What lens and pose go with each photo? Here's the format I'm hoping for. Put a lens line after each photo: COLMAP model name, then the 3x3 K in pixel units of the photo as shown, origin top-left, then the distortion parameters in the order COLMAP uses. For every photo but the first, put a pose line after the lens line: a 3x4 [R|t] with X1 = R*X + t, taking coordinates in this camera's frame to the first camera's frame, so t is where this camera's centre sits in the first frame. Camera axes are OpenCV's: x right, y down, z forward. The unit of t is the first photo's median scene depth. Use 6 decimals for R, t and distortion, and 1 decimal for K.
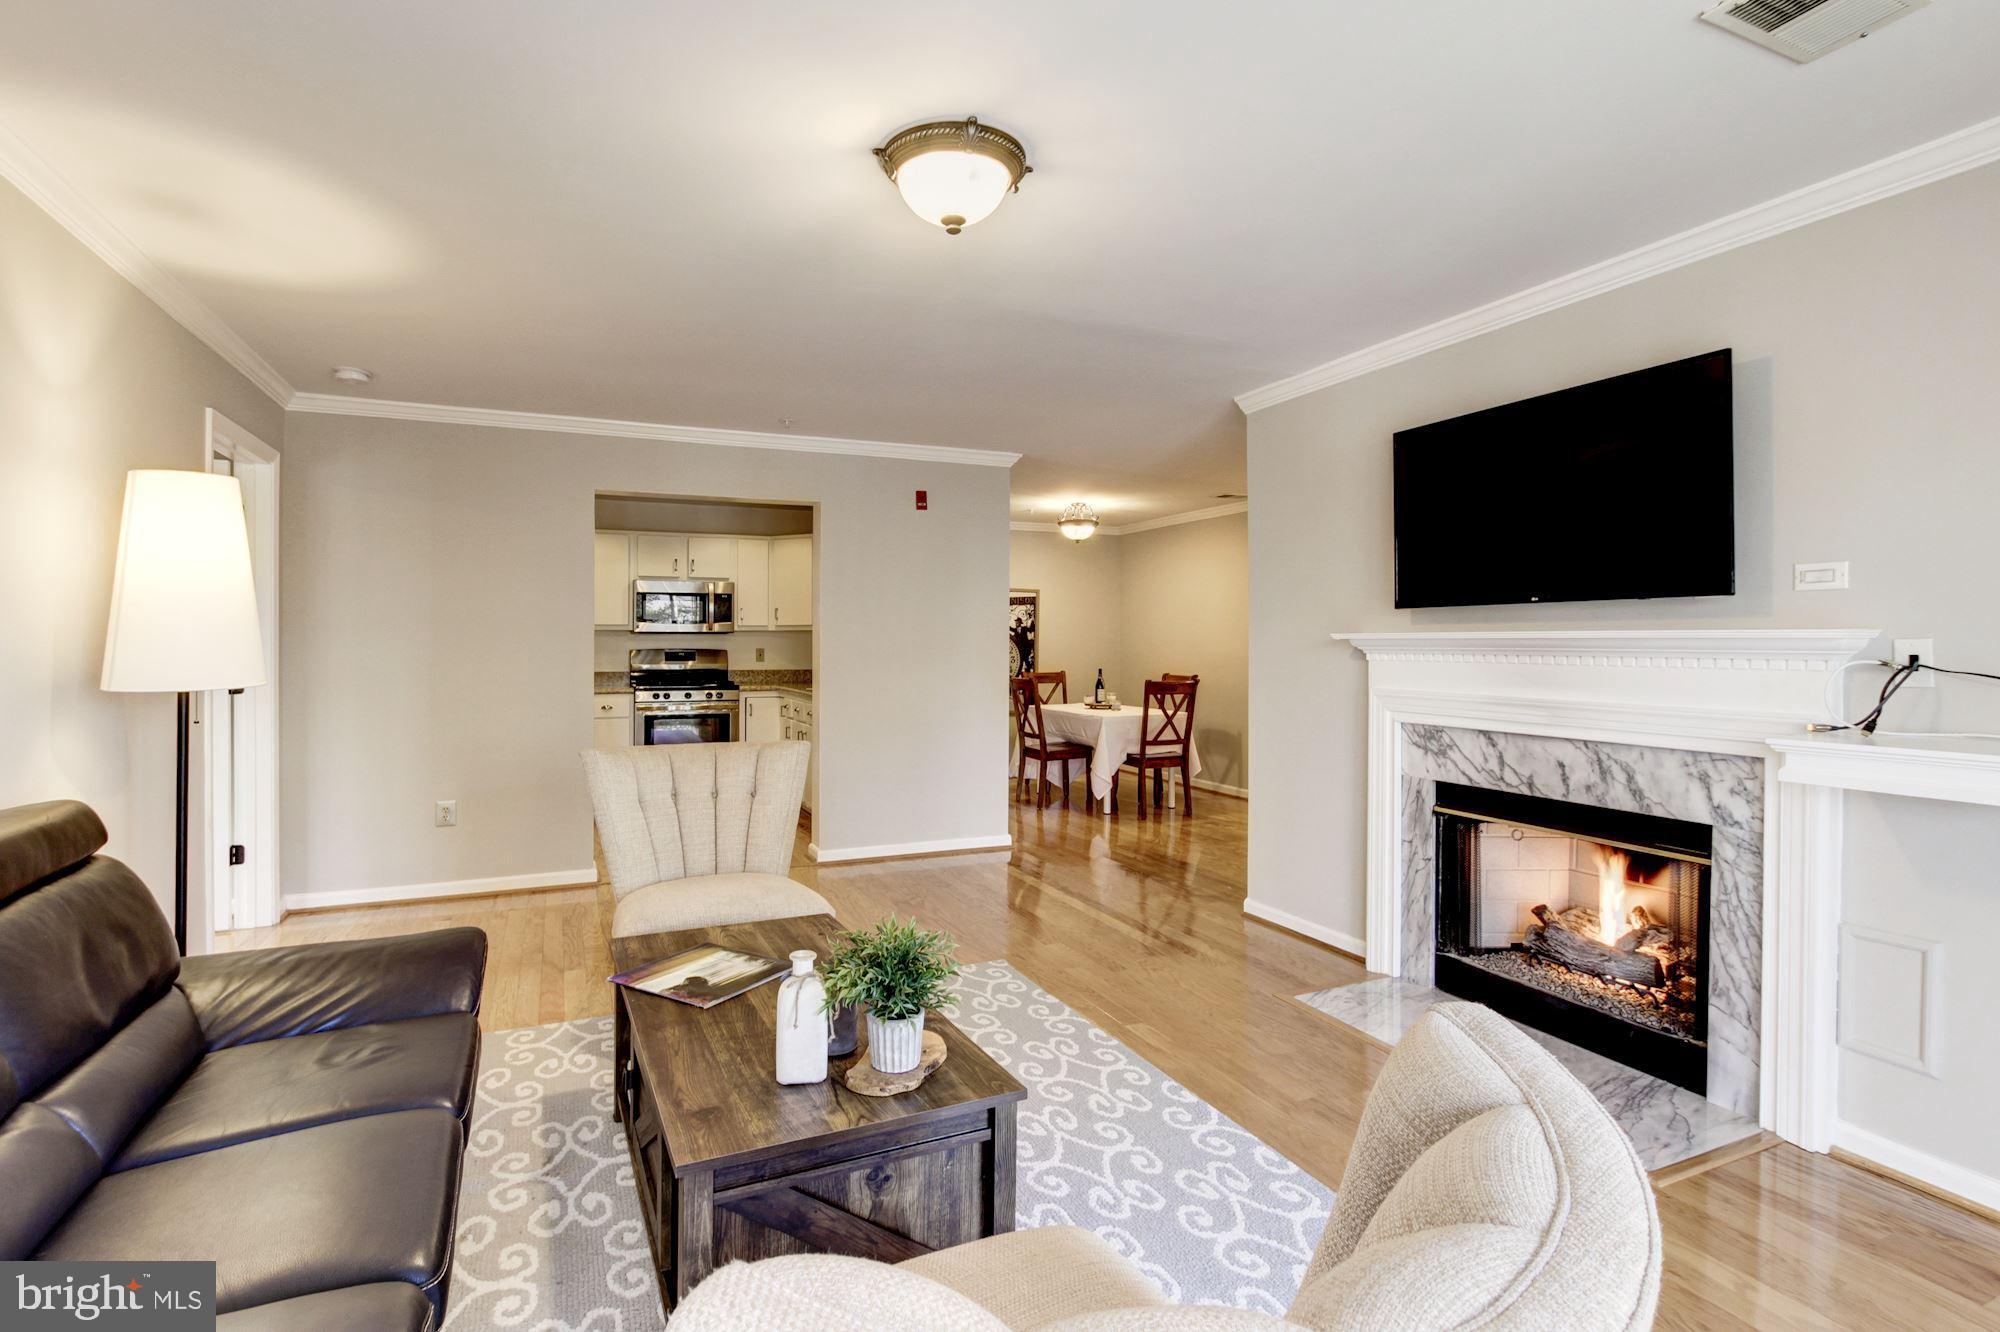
lens RADIAL K [[942.5, 0, 1003.5], [0, 942.5, 647.1], [0, 0, 1]] dist [-0.002259, -0.000129]
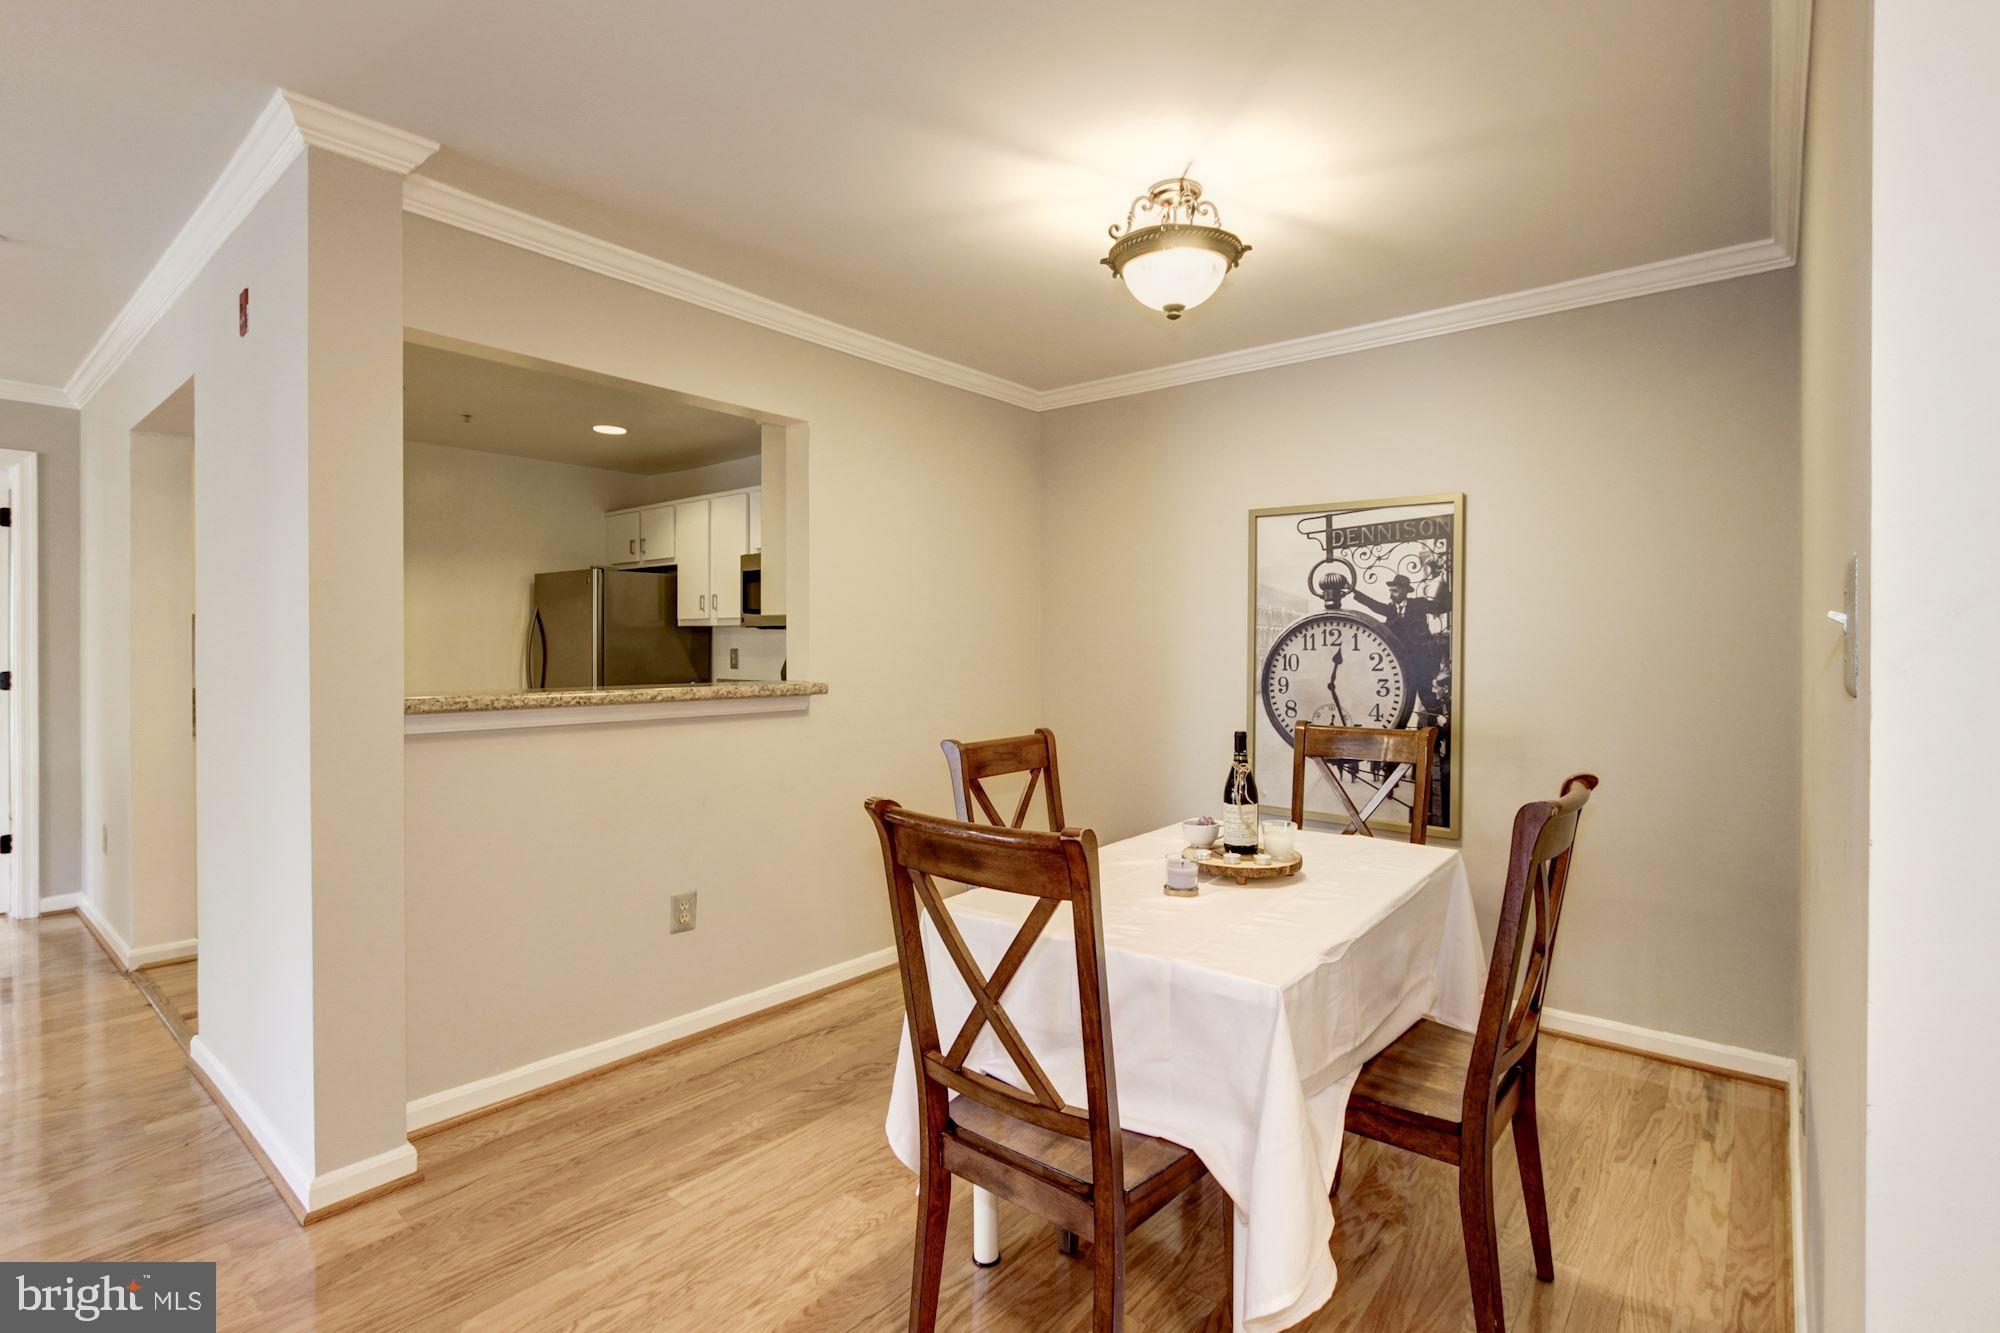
lens RADIAL K [[942.5, 0, 1003.5], [0, 942.5, 647.6], [0, 0, 1]] dist [-0.002259, -0.000129]
pose [[0.430464, 0.007800, -0.902574, 0.285039], [-0.010640, 0.999937, 0.003567, -0.002443], [0.902545, 0.008067, 0.430520, 0.695718]]
